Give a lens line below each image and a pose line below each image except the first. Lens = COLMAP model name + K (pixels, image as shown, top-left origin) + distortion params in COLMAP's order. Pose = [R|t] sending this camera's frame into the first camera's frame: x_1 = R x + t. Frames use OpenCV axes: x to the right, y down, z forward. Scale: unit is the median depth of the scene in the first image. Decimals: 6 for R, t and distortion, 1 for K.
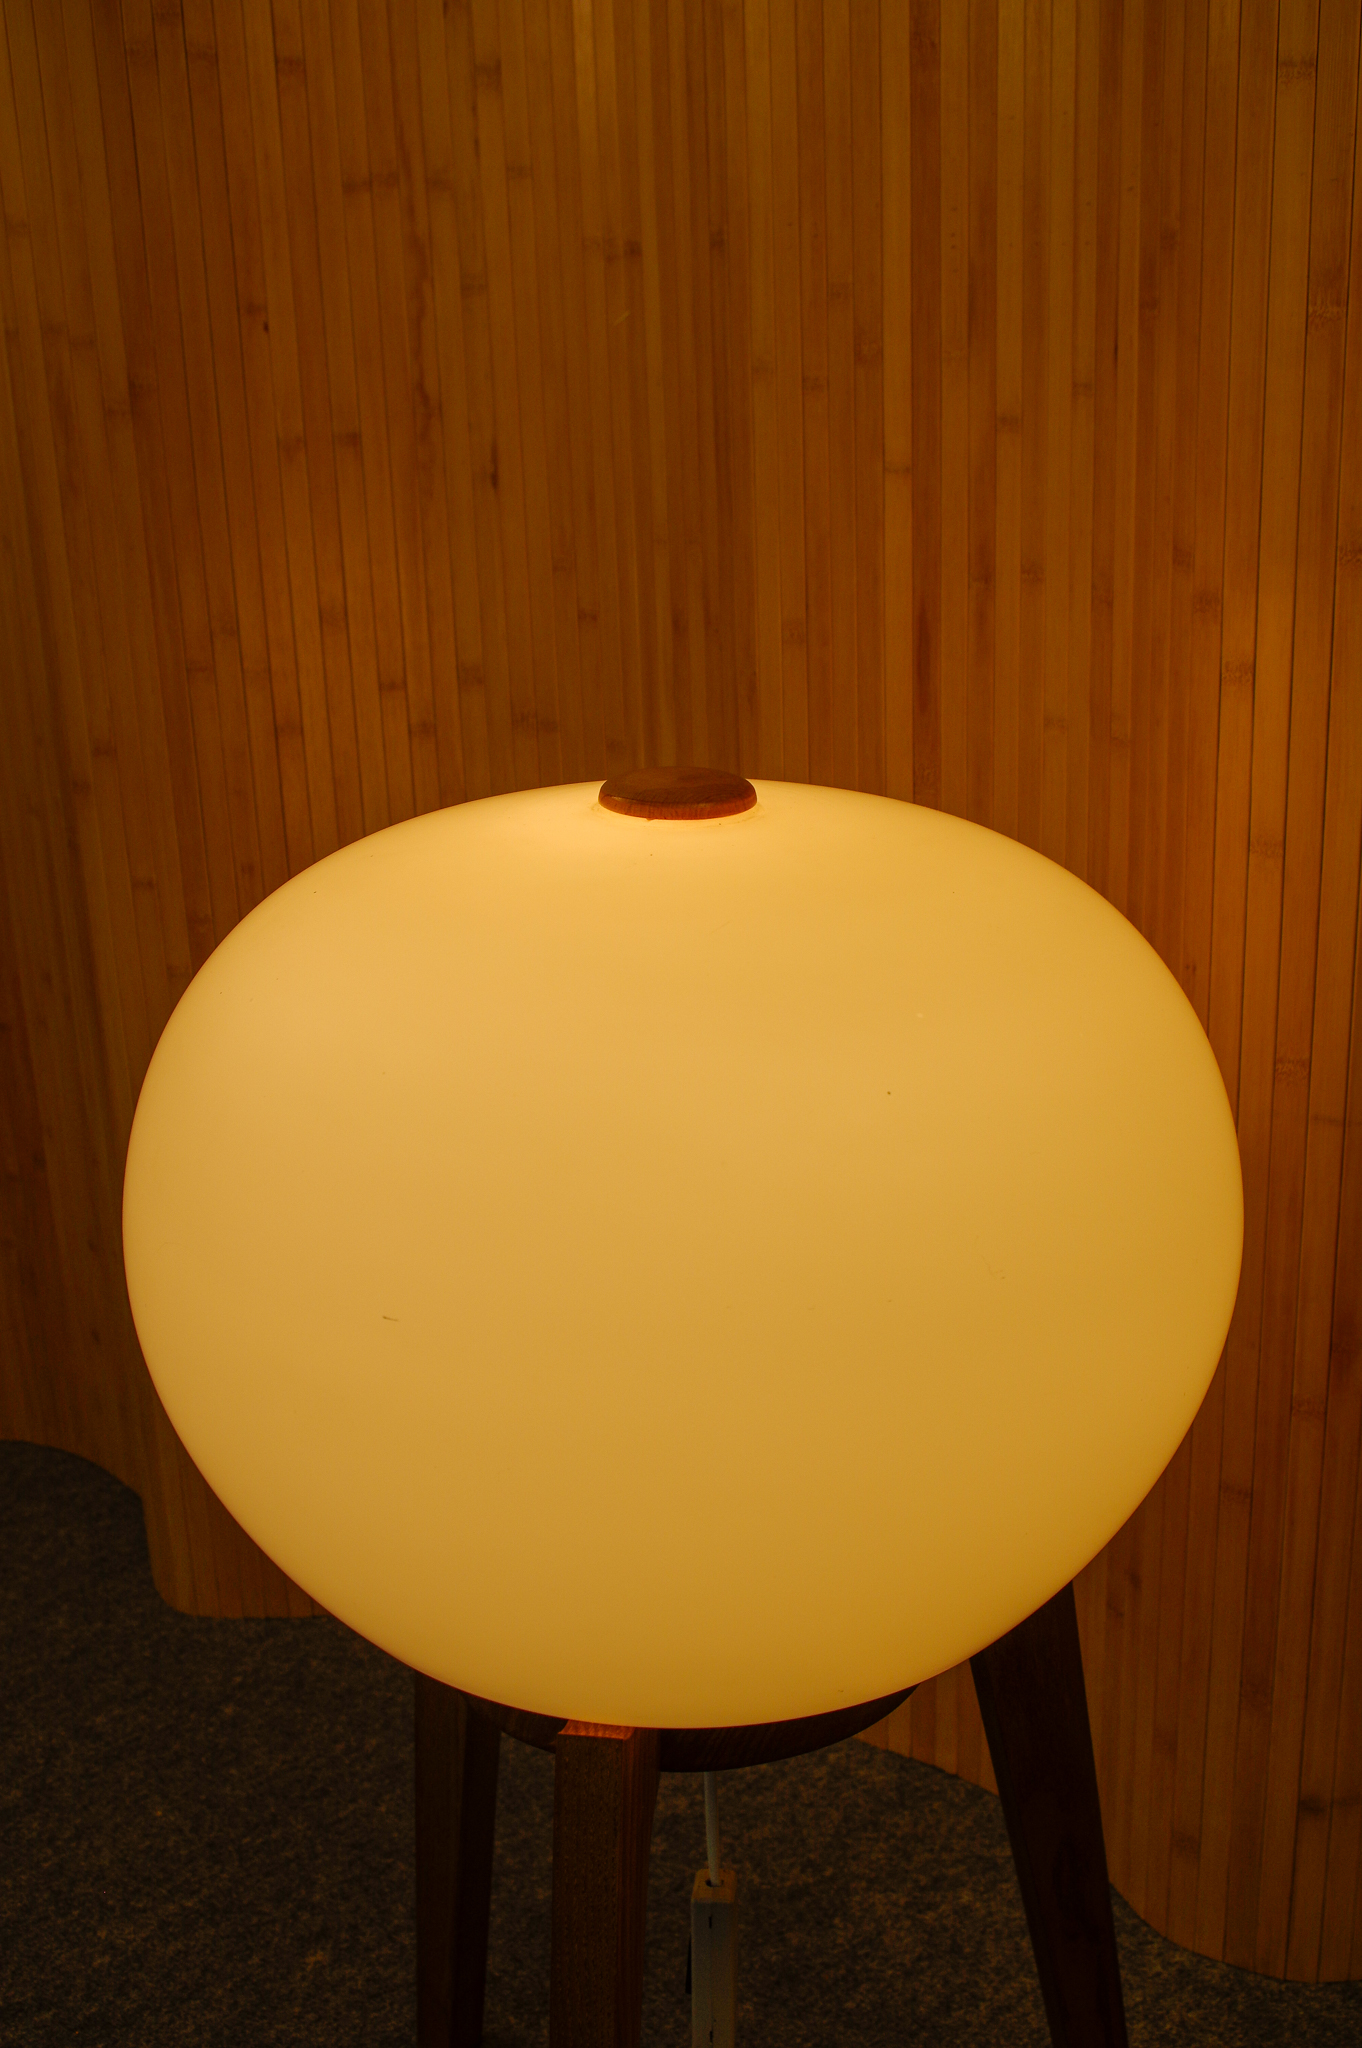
lens RADIAL K [[2157.1, 0, 682.7], [0, 2157.1, 1036.6], [0, 0, 1]] dist [-0.078348, 0.097806]
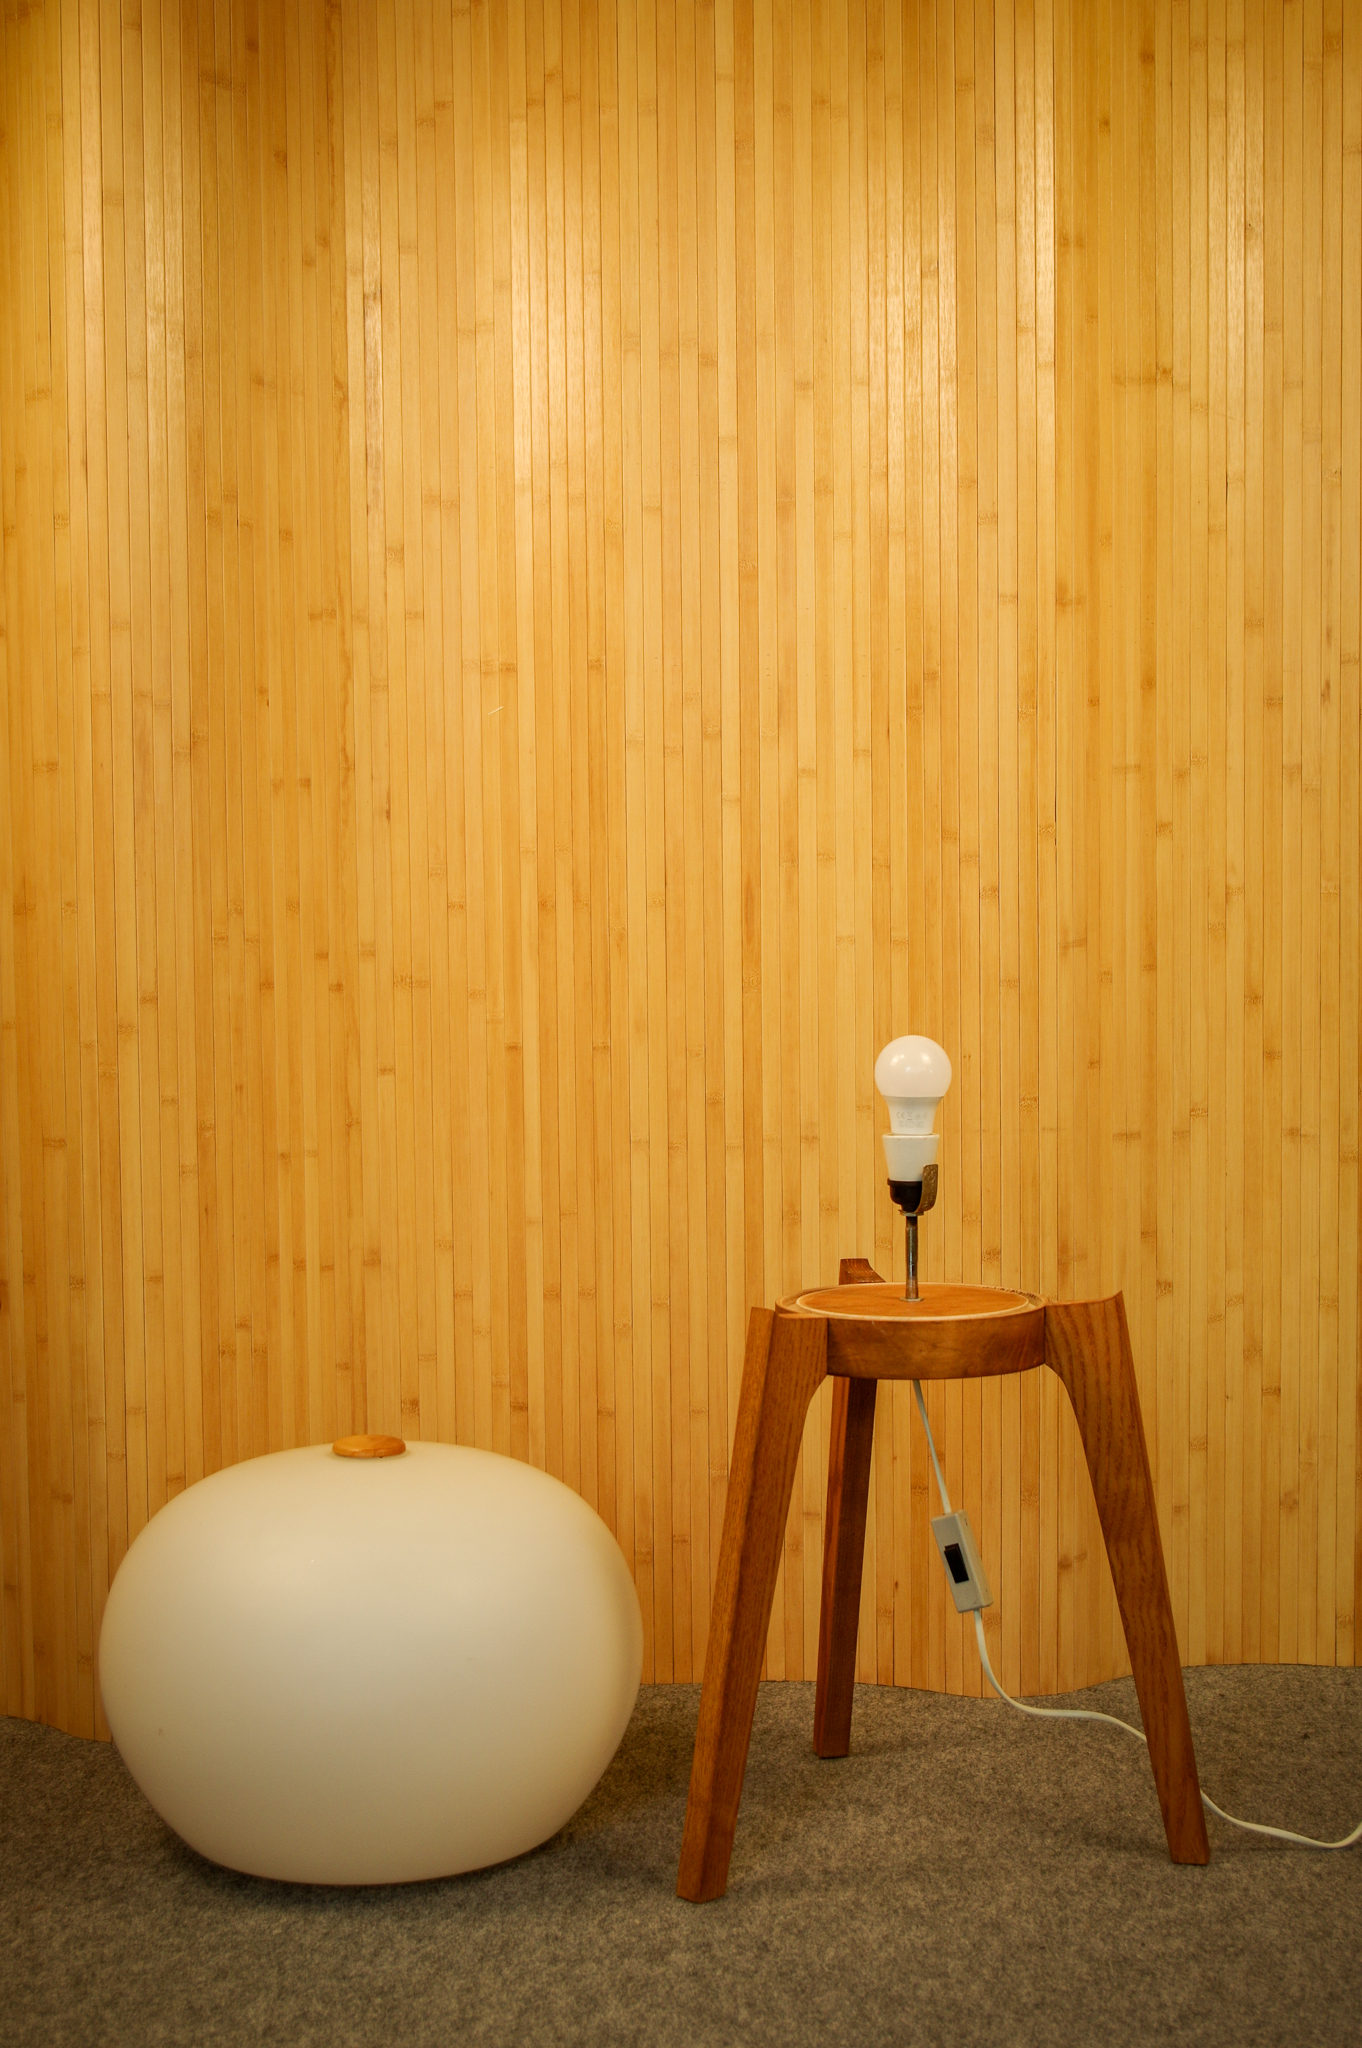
lens RADIAL K [[2917.7, 0, 676.8], [0, 2917.7, 1015.7], [0, 0, 1]] dist [-0.016890, 0.056675]
pose [[0.795672, -0.008266, 0.605671, -1.213089], [0.170595, 0.962490, -0.210975, 0.344978], [-0.581208, 0.271192, 0.767237, -0.634270]]
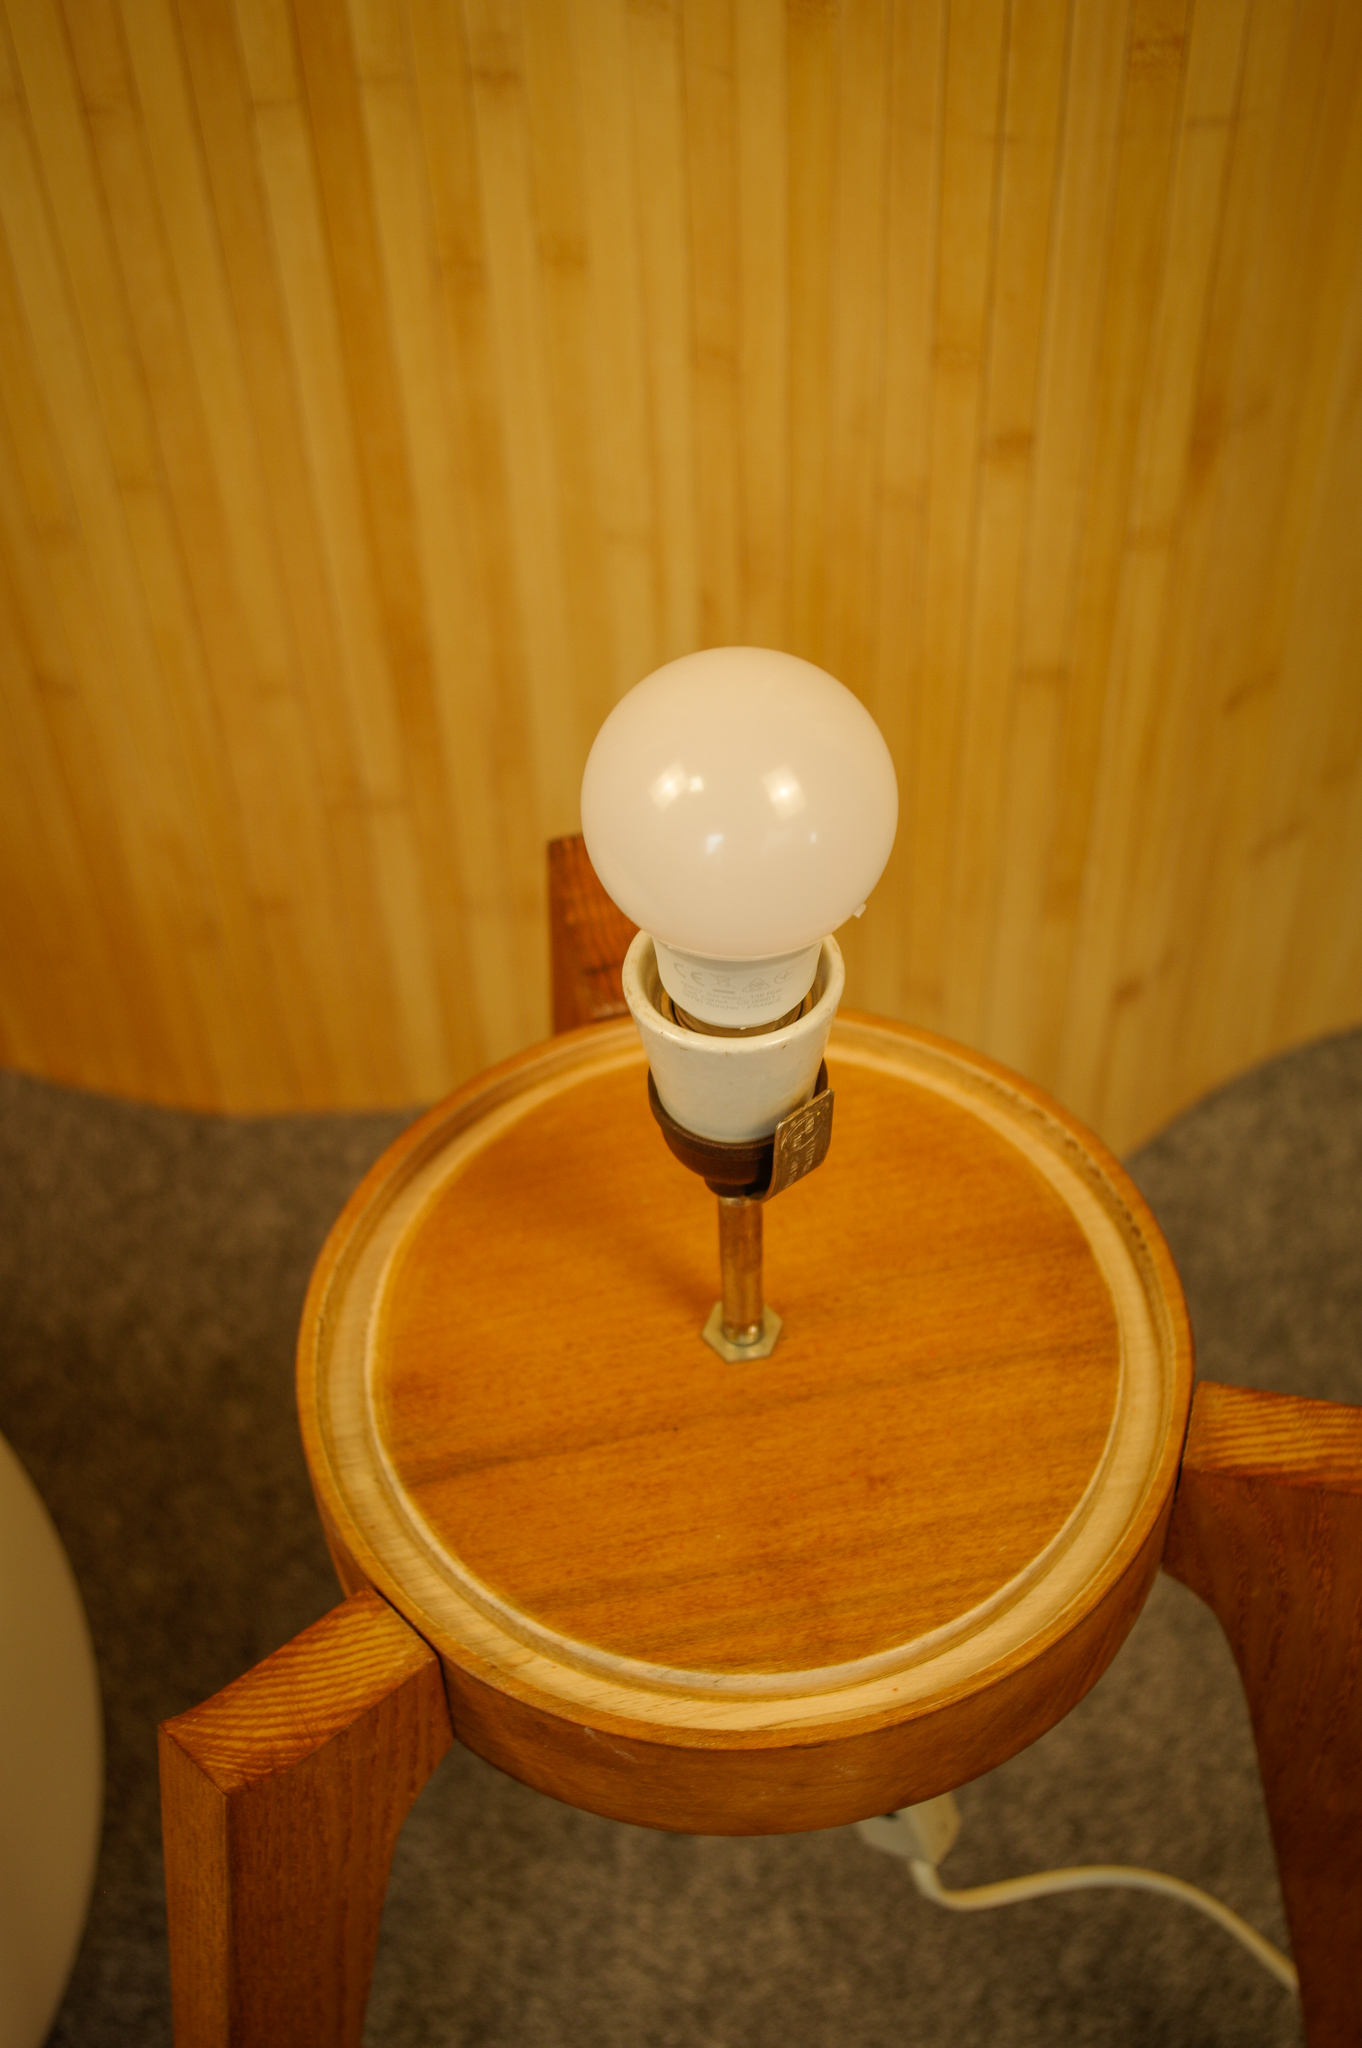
lens RADIAL K [[2797.7, 0, 683.2], [0, 2797.7, 1053.6], [0, 0, 1]] dist [-0.097677, 0.003191]
pose [[0.779539, -0.475008, 0.408272, -0.211939], [0.195334, 0.803681, 0.562087, -0.179600], [-0.595116, -0.358419, 0.719286, 0.353296]]
